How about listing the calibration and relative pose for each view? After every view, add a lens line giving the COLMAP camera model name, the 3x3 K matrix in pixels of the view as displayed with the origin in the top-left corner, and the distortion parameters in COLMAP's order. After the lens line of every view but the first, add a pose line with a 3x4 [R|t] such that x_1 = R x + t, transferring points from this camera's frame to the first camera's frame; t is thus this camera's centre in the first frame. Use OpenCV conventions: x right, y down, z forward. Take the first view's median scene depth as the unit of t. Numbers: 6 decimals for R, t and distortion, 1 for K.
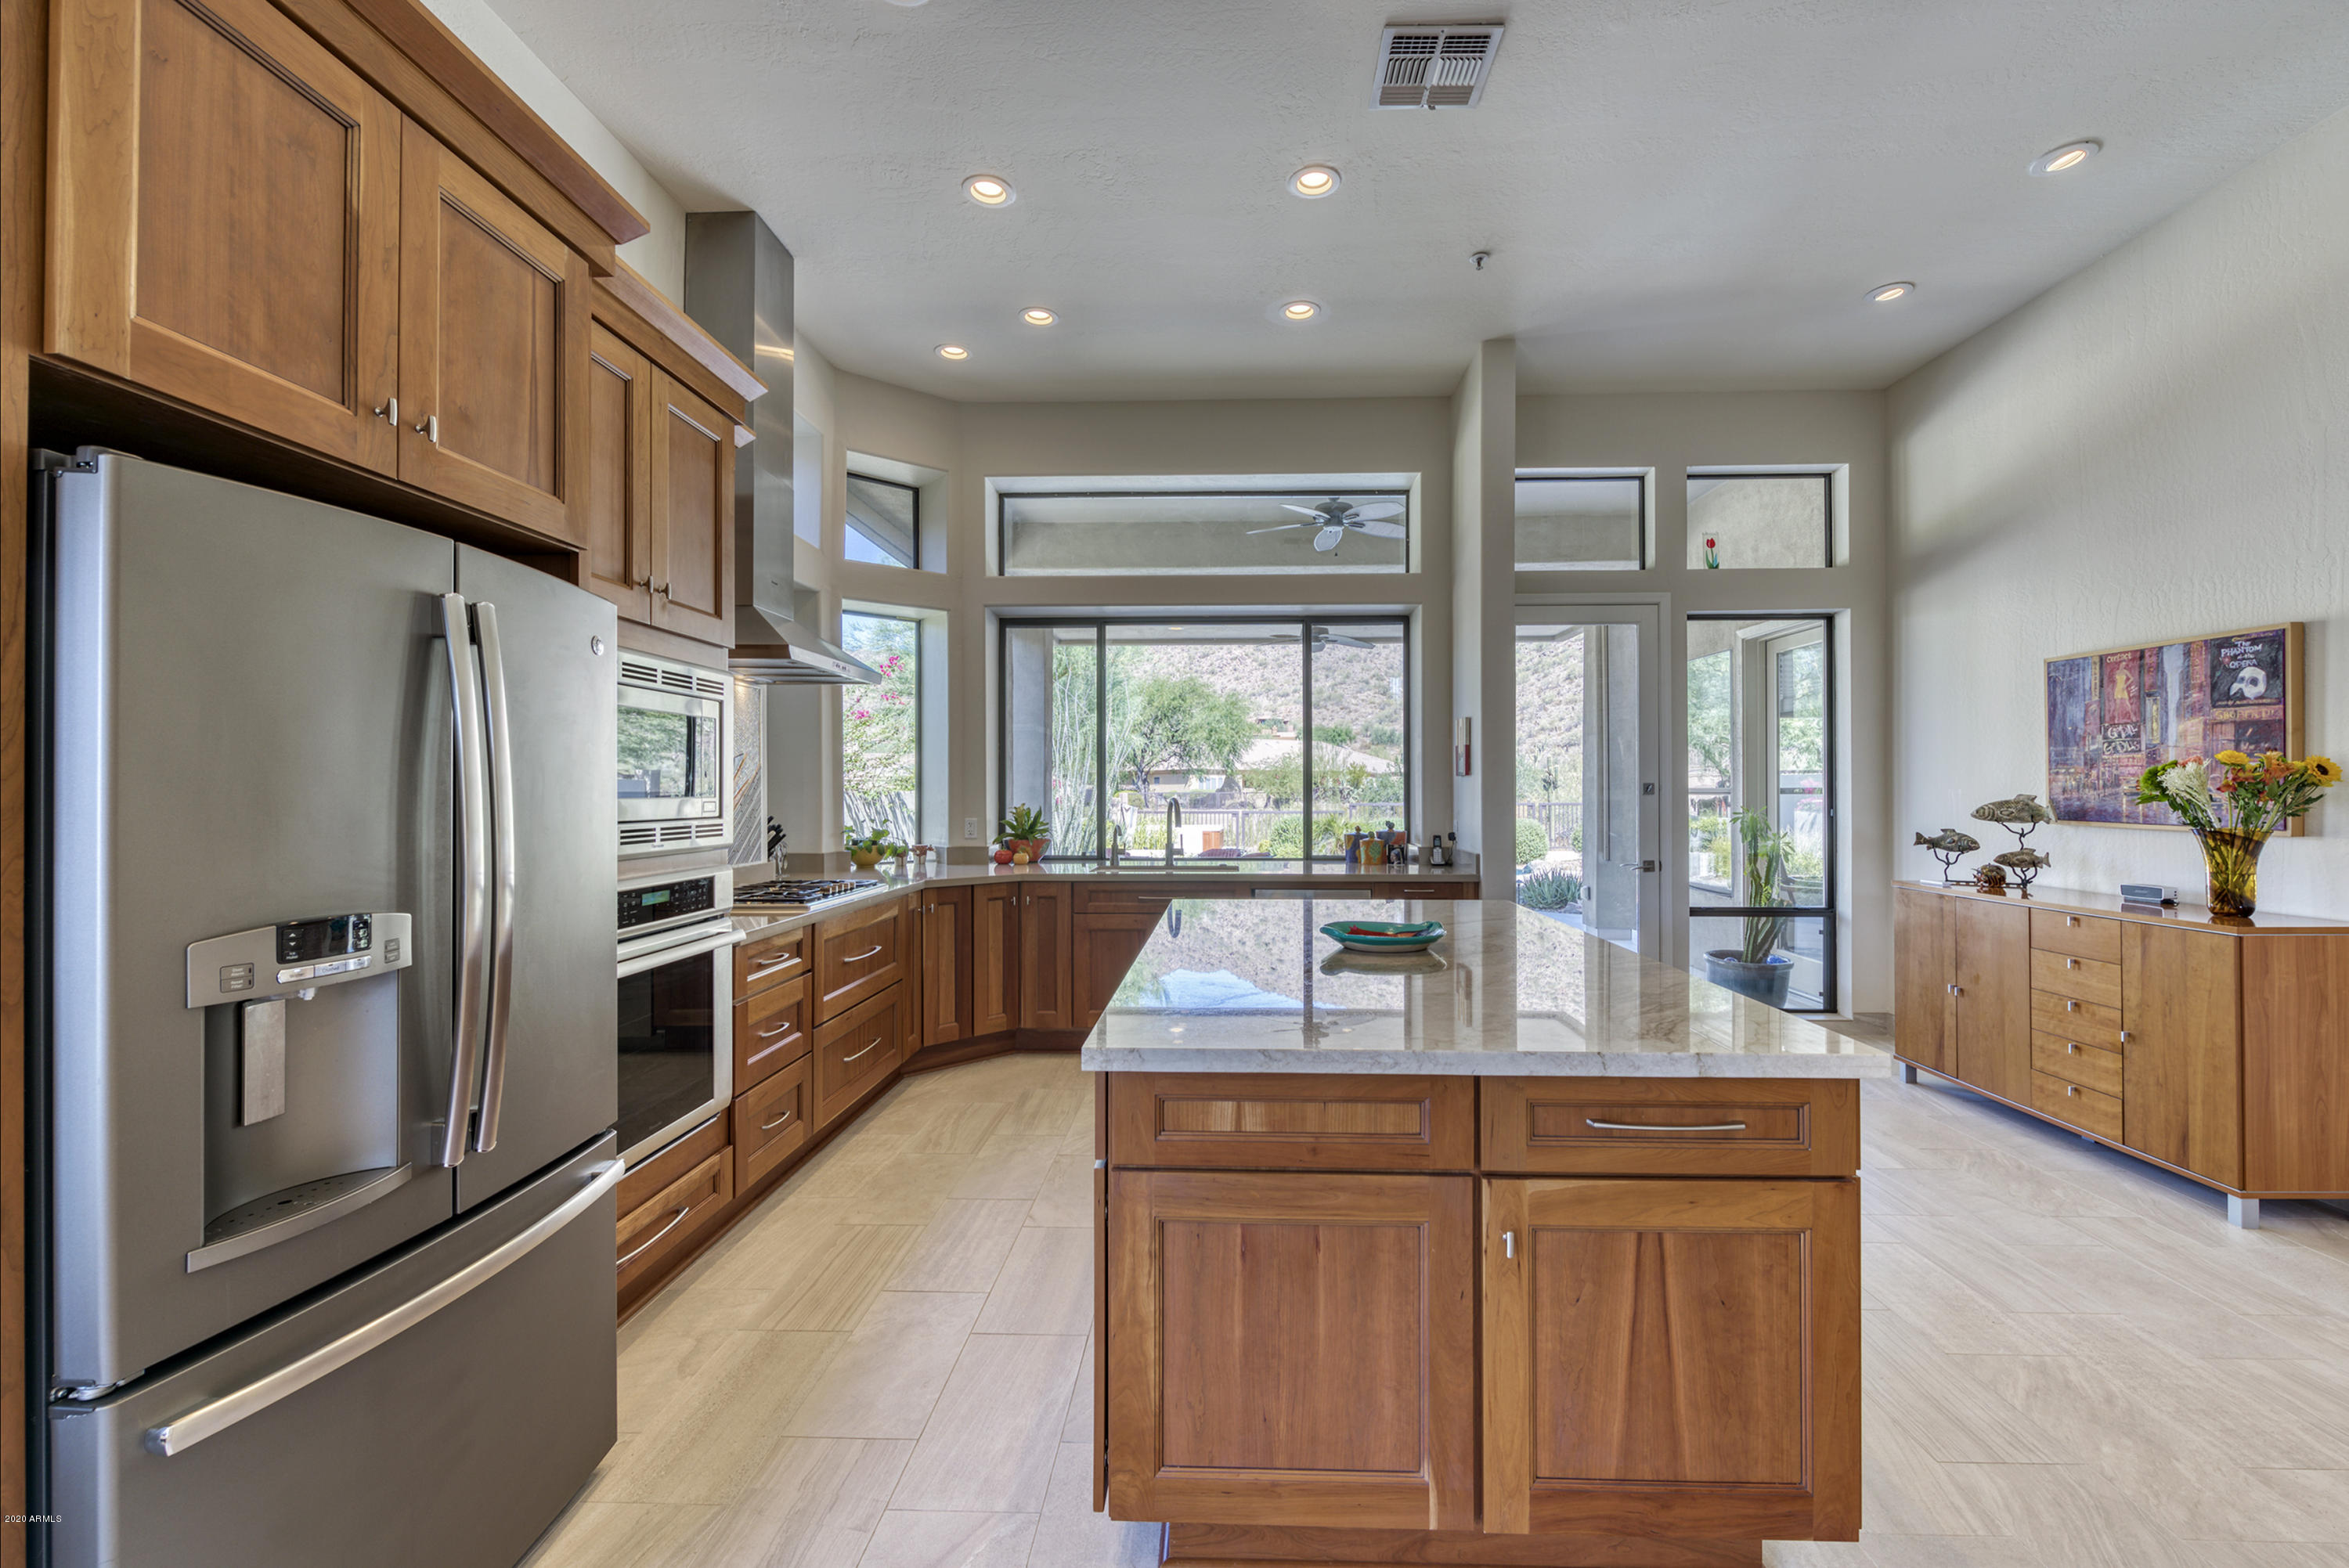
lens RADIAL K [[951.6, 0, 1217.6], [0, 951.6, 786.4], [0, 0, 1]] dist [0.001250, -0.002338]
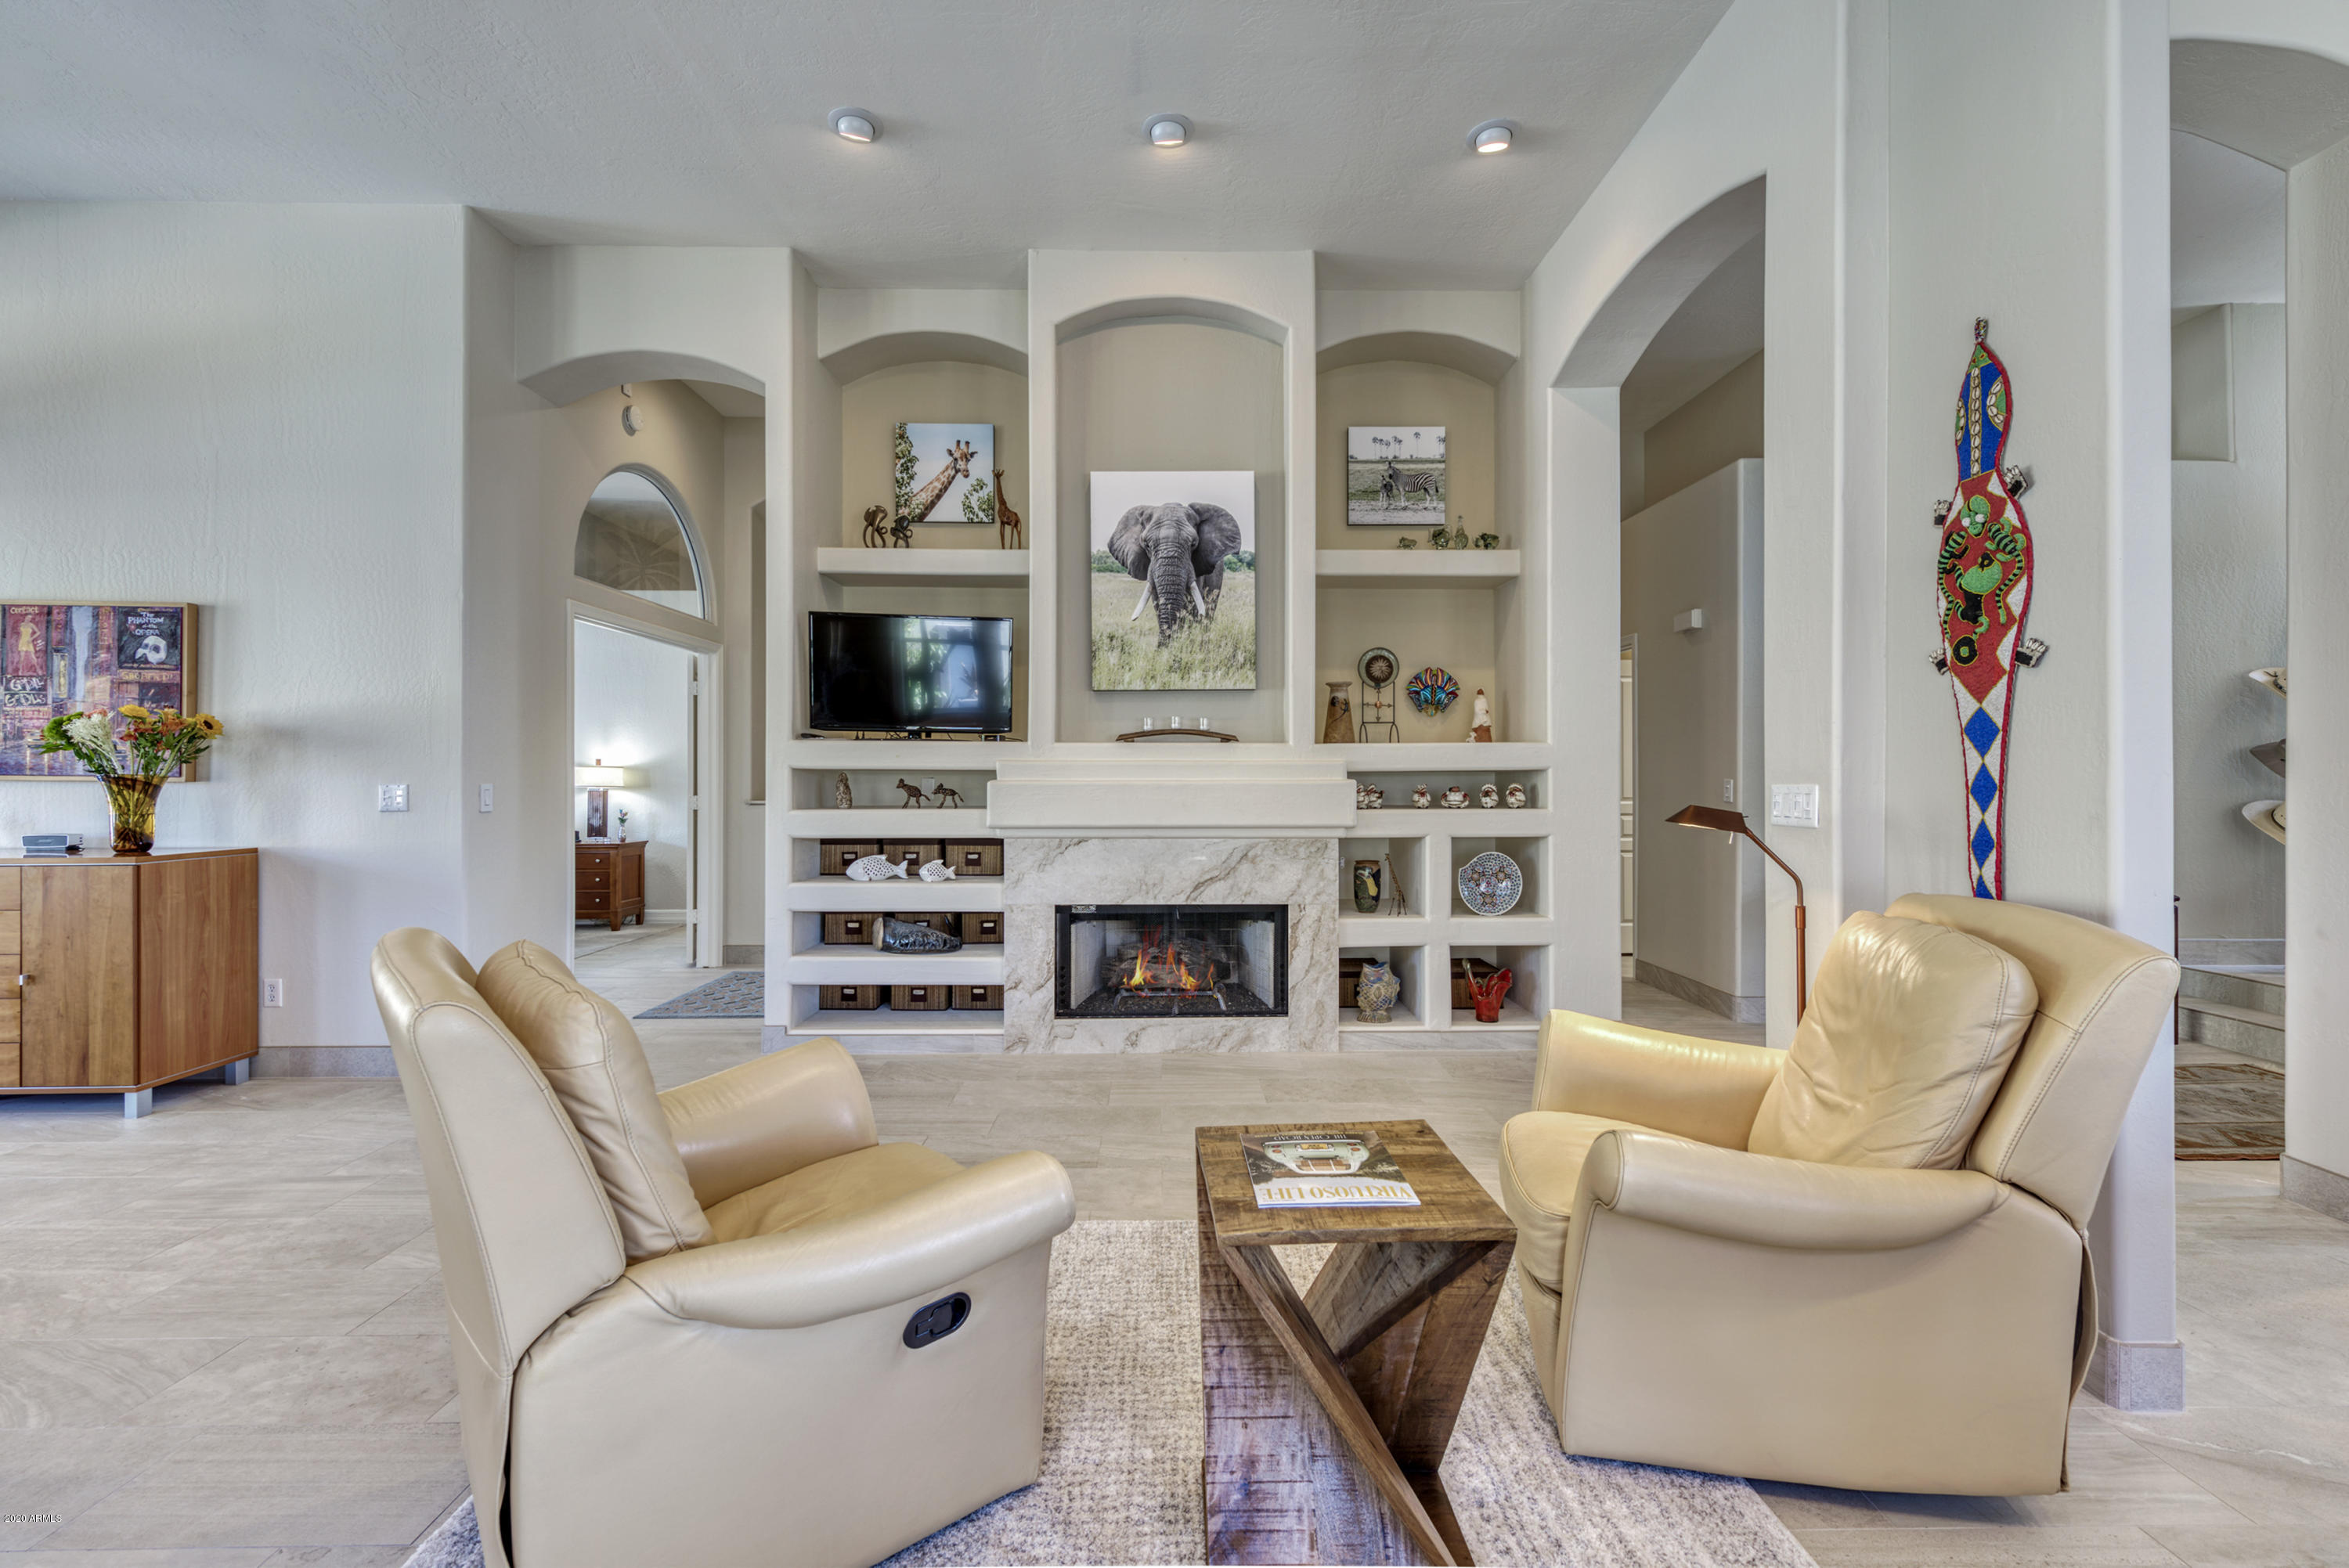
lens RADIAL K [[951.6, 0, 1171.7], [0, 951.6, 768.2], [0, 0, 1]] dist [0.001250, -0.002338]
pose [[-0.061636, 0.015569, 0.997977, -0.135134], [0.003862, 0.999875, -0.015360, 0.059009], [-0.998091, 0.002907, -0.061689, -0.161605]]
